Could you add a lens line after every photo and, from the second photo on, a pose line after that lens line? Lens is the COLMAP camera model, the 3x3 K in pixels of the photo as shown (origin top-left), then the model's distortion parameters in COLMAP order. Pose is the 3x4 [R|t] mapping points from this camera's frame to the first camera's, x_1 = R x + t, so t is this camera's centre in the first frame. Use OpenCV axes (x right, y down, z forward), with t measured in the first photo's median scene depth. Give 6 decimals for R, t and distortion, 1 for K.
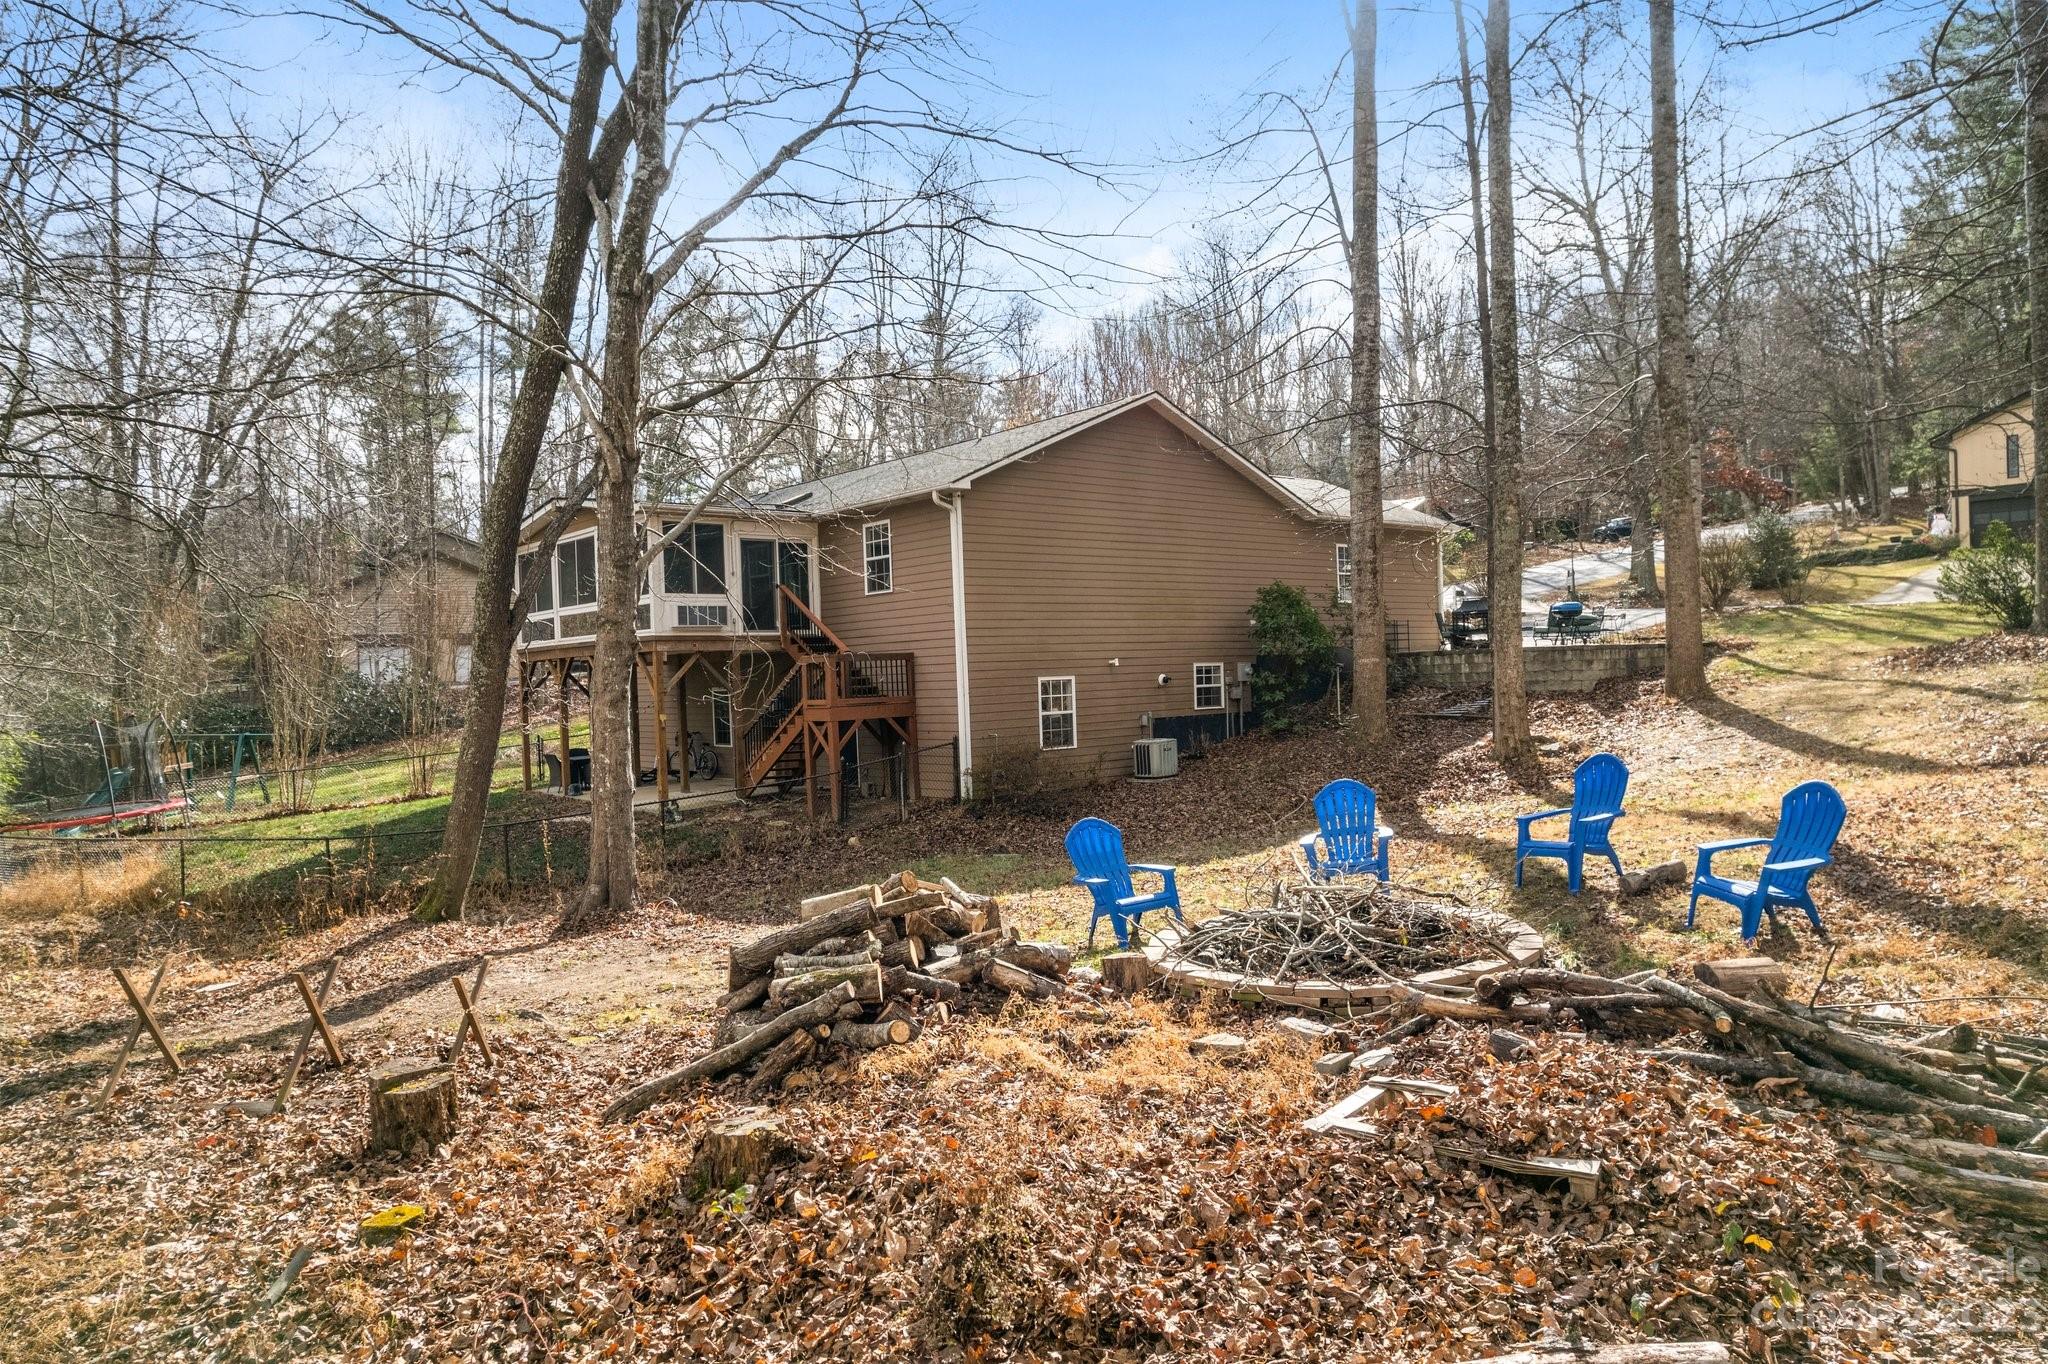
lens RADIAL K [[1274.7, 0, 1024.0], [0, 1274.7, 682.0], [0, 0, 1]] dist [-0.002945, -0.000579]
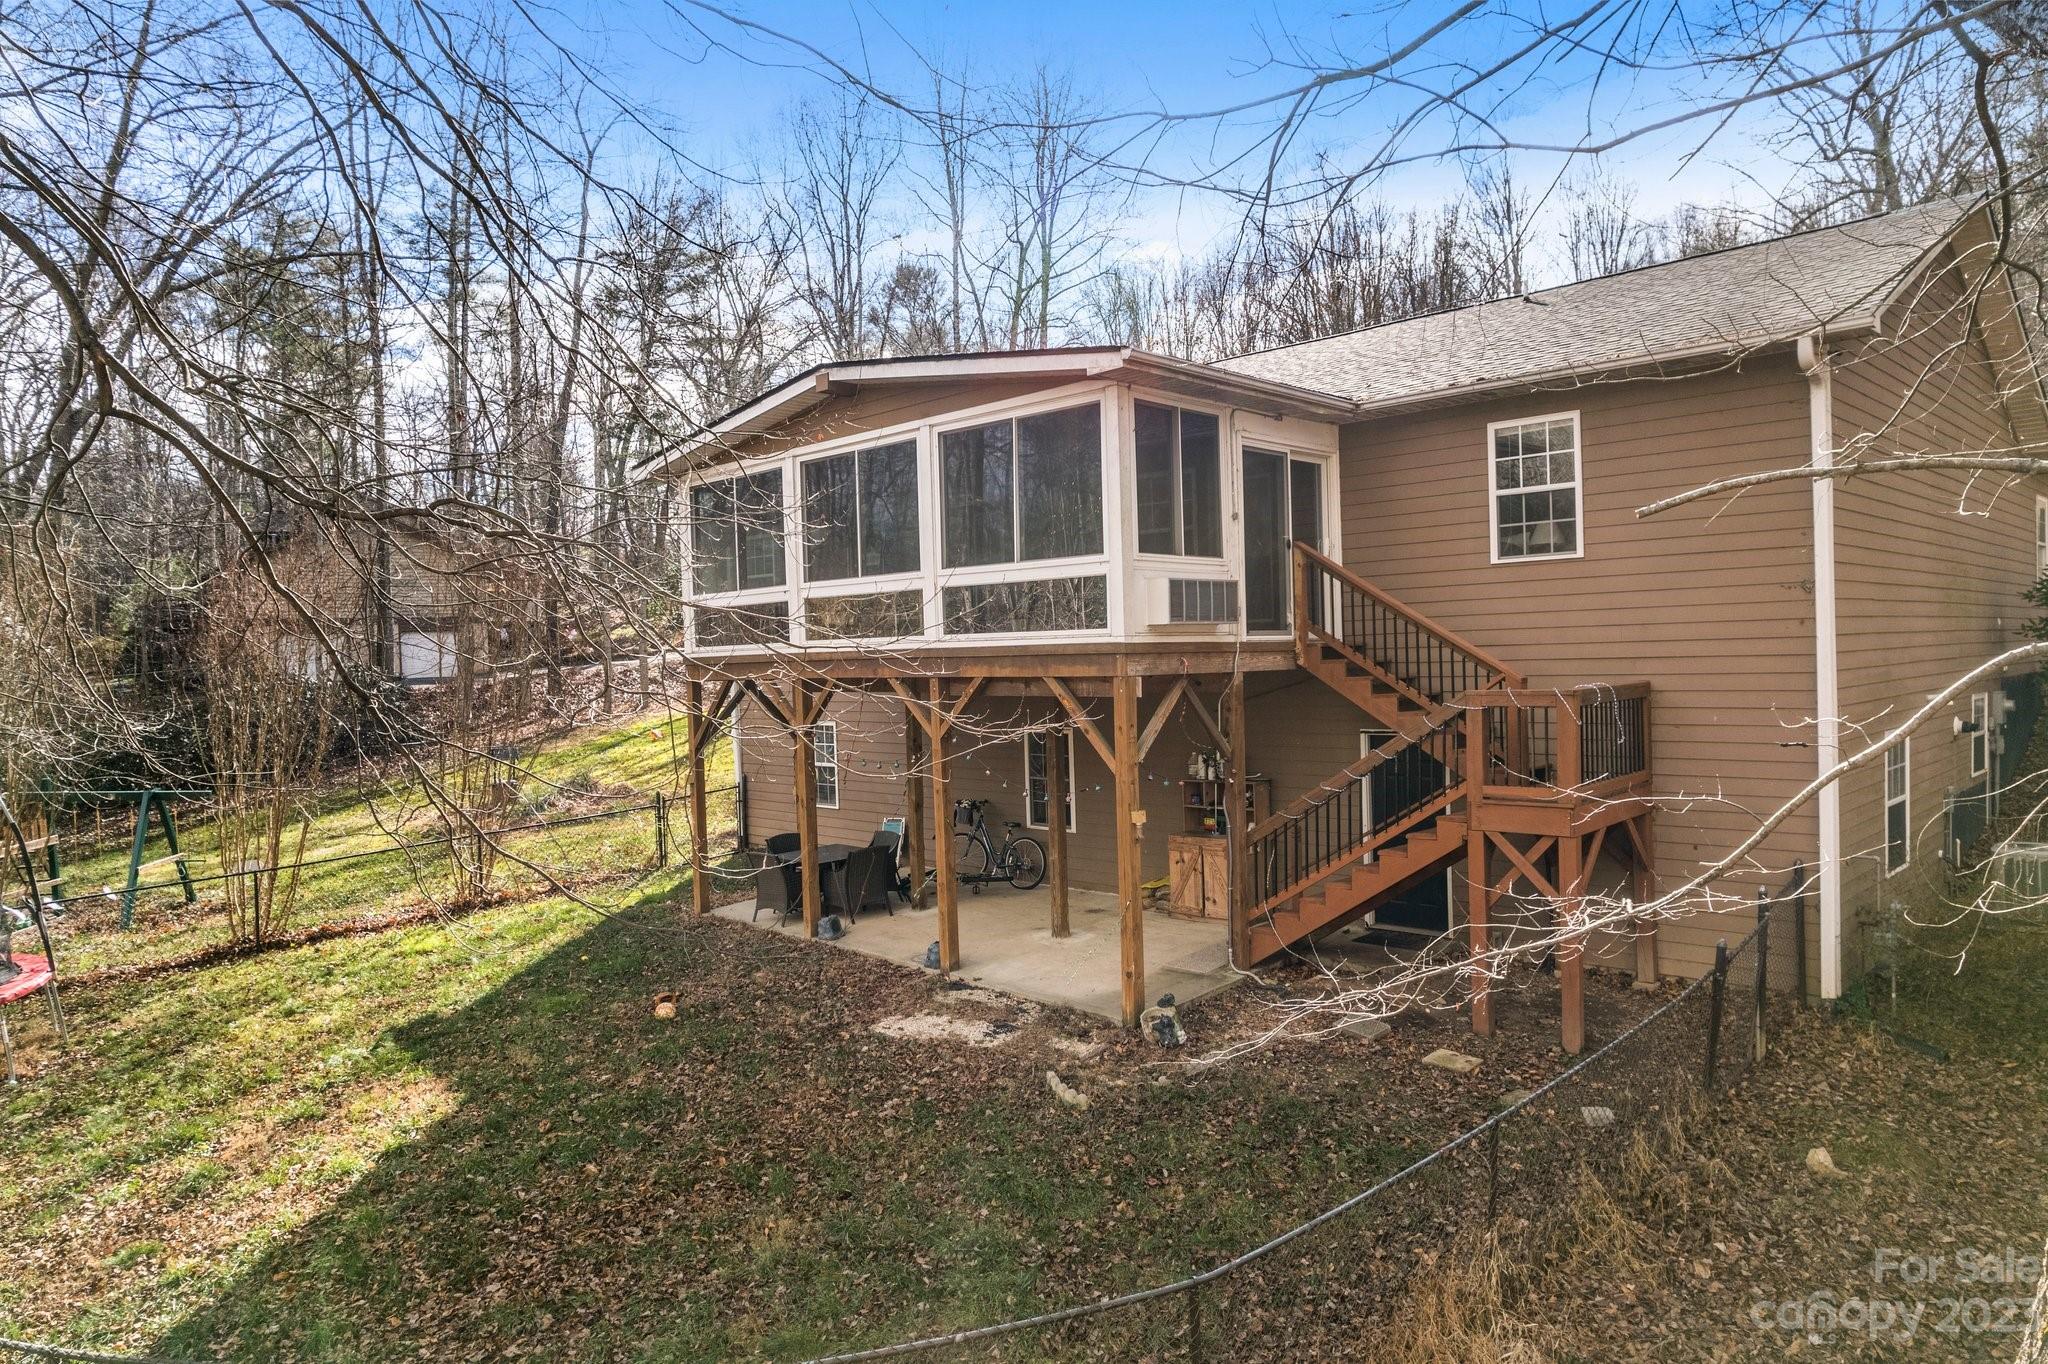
lens RADIAL K [[1274.7, 0, 1024.0], [0, 1274.7, 682.0], [0, 0, 1]] dist [-0.002945, -0.000579]
pose [[0.996878, 0.006653, 0.078681, -0.350620], [-0.007519, 0.999914, 0.010721, -0.025795], [-0.078603, -0.011280, 0.996842, 0.520469]]
